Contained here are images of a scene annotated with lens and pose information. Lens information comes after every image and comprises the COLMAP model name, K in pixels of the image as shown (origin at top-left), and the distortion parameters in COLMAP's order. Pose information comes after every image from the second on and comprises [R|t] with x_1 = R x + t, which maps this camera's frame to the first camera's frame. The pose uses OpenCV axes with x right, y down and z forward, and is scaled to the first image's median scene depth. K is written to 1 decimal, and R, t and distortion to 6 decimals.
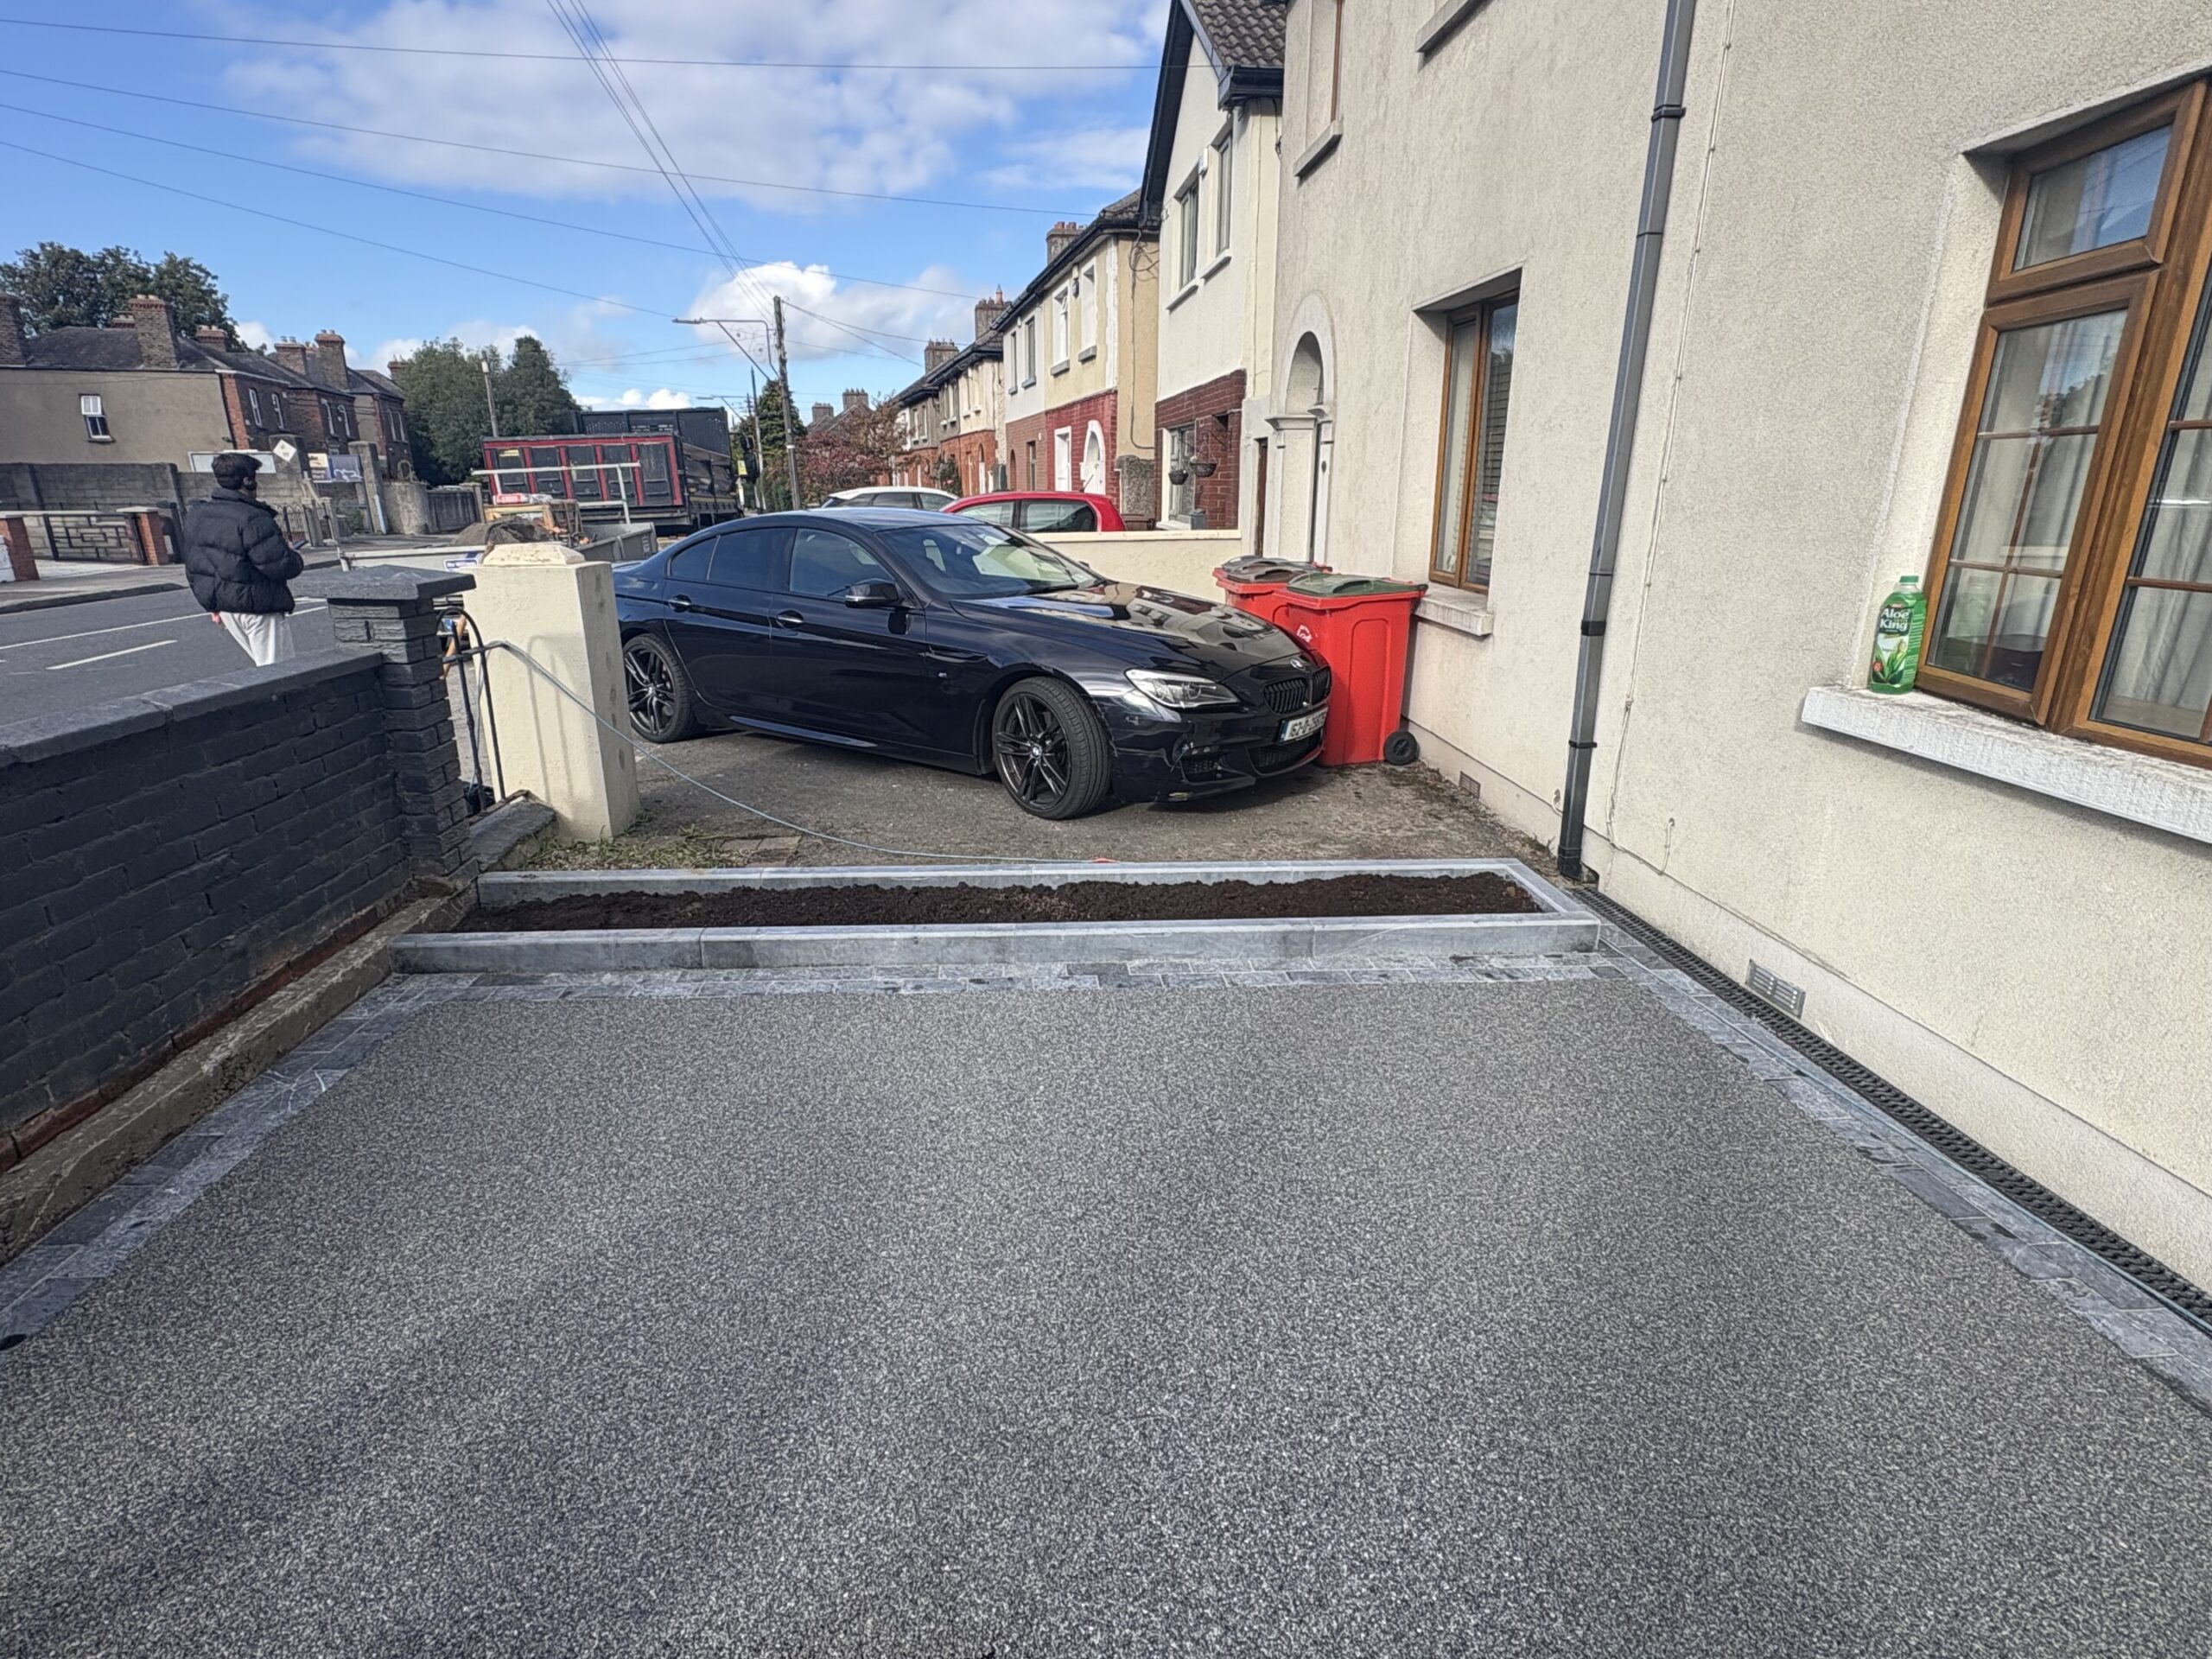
lens RADIAL K [[1114.9, 0, 1096.6], [0, 1114.9, 828.5], [0, 0, 1]] dist [0.000076, -0.000132]
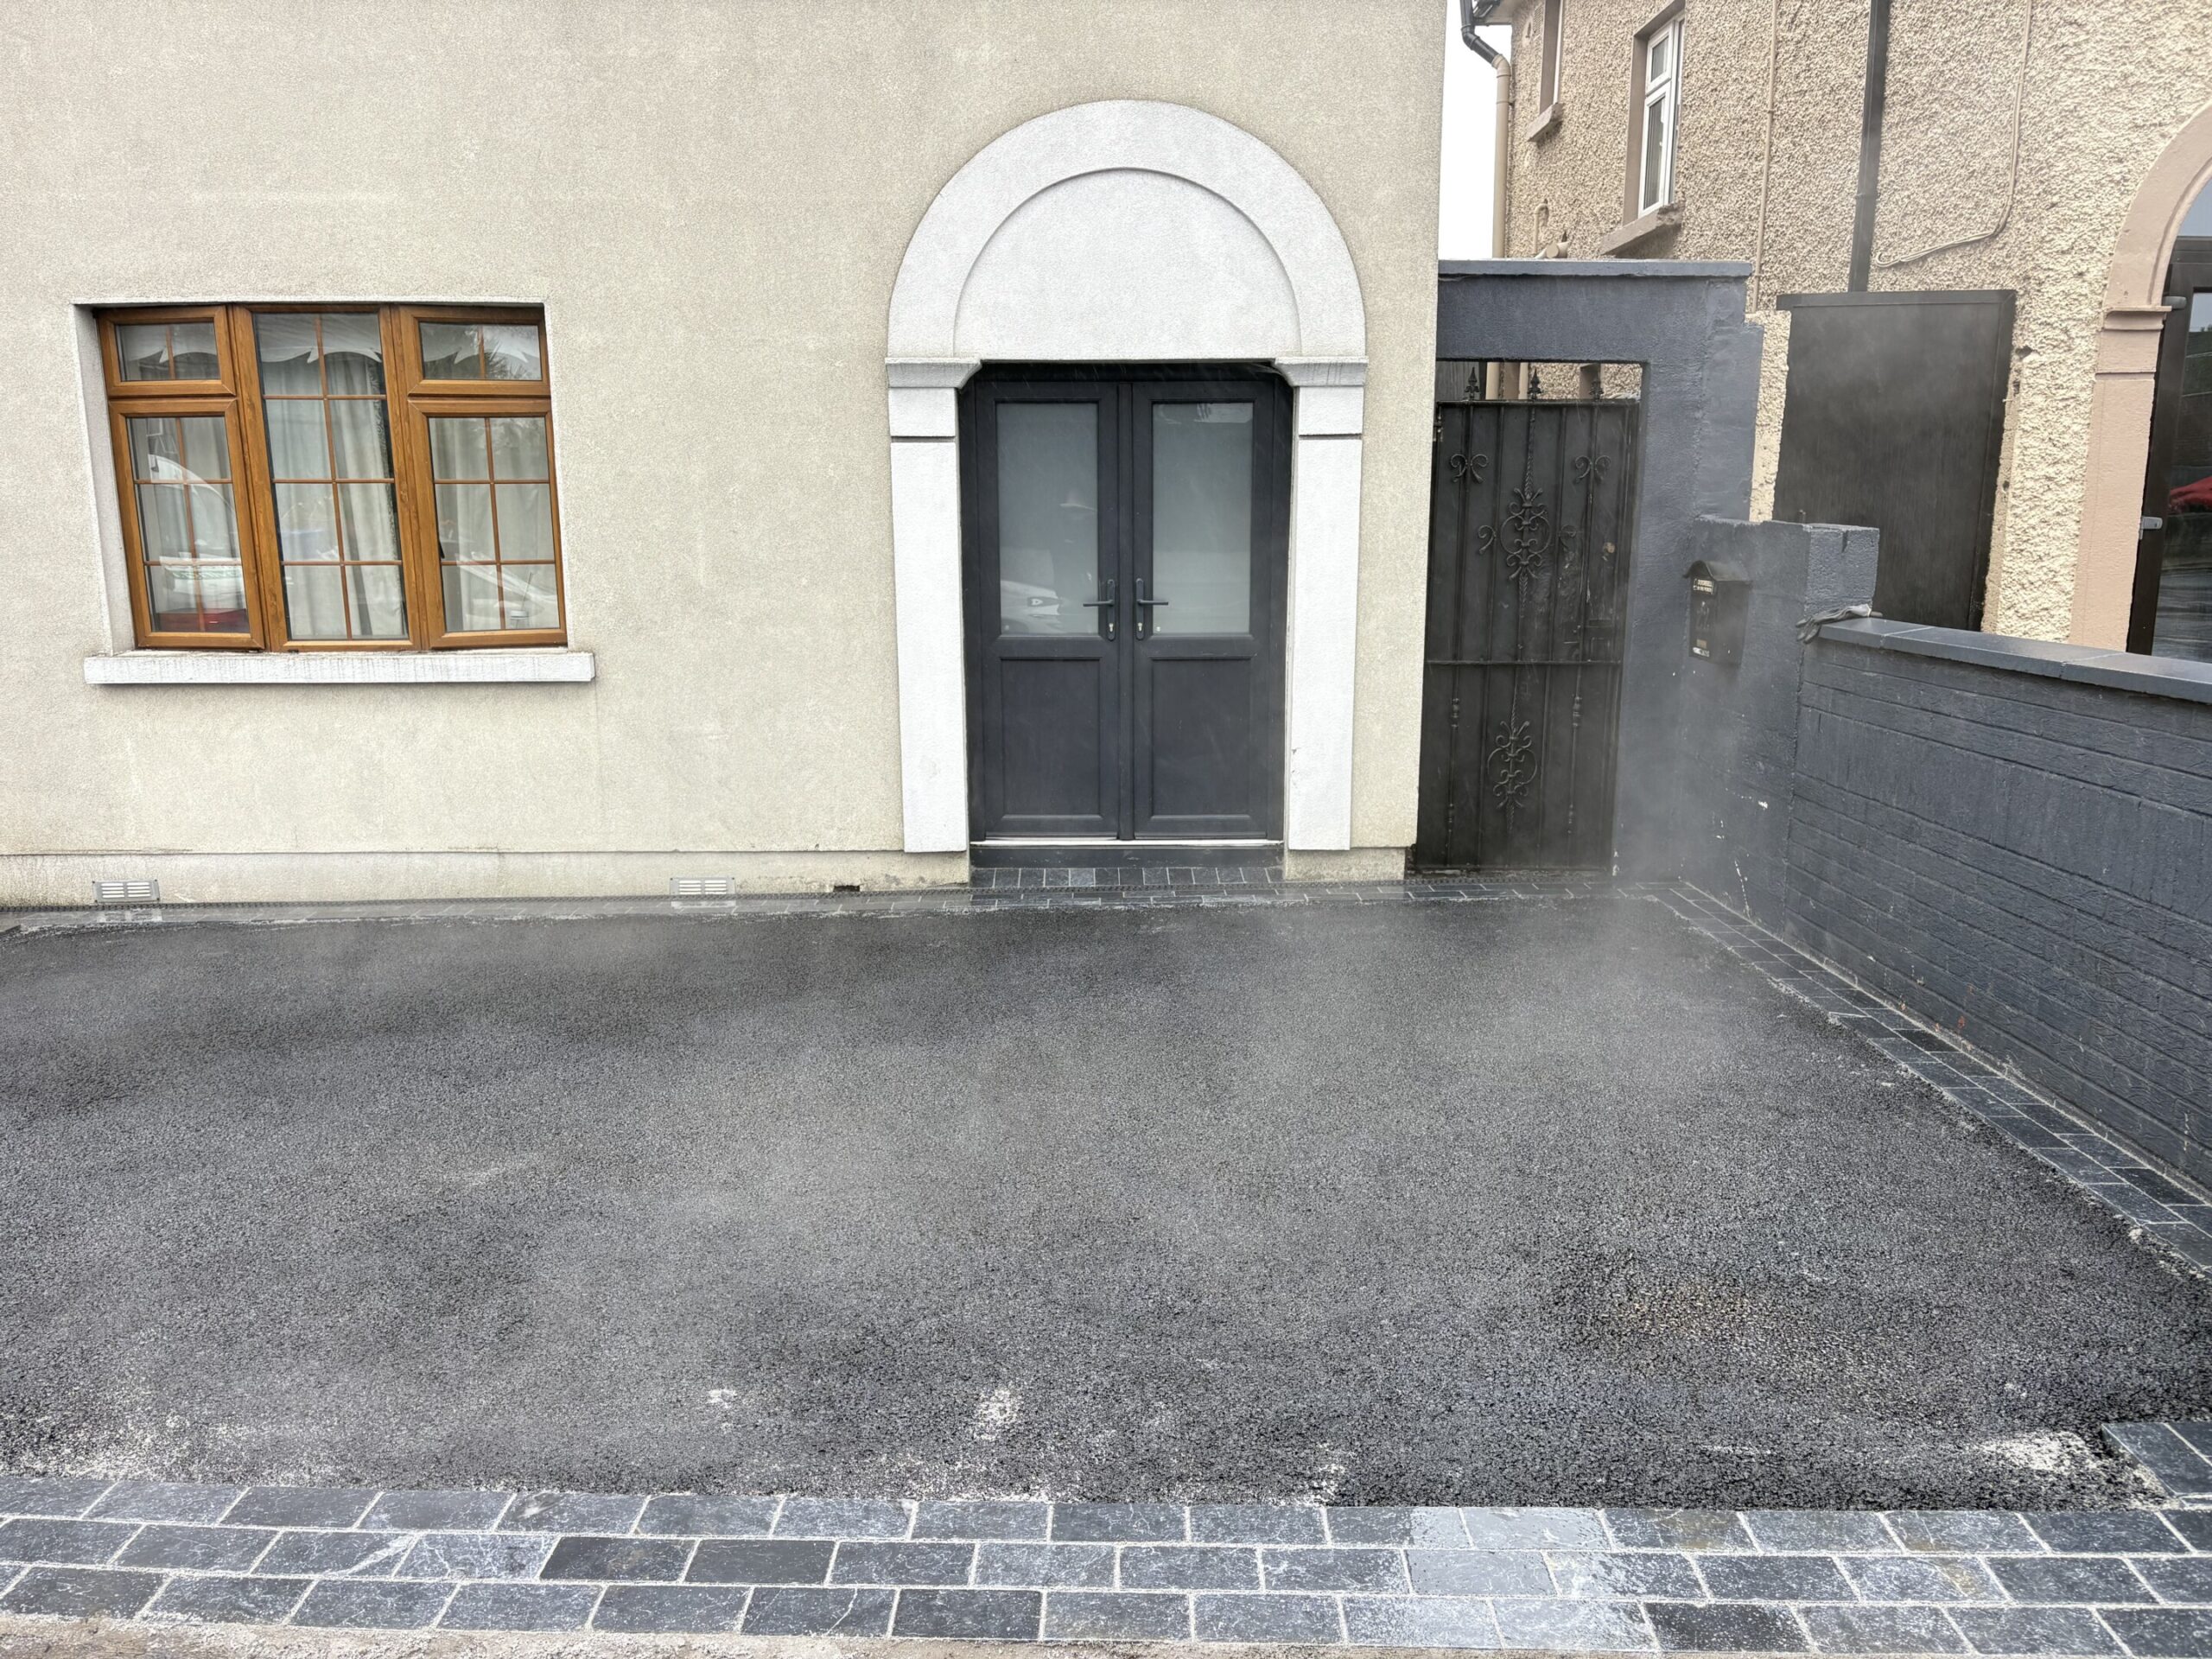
lens RADIAL K [[1663.7, 0, 1106.4], [0, 1663.7, 847.7], [0, 0, 1]] dist [0.044126, -0.045292]
pose [[0.077906, -0.201208, 0.976446, -0.837722], [0.303281, 0.937787, 0.169045, 0.077677], [-0.949711, 0.282968, 0.134082, -0.250486]]
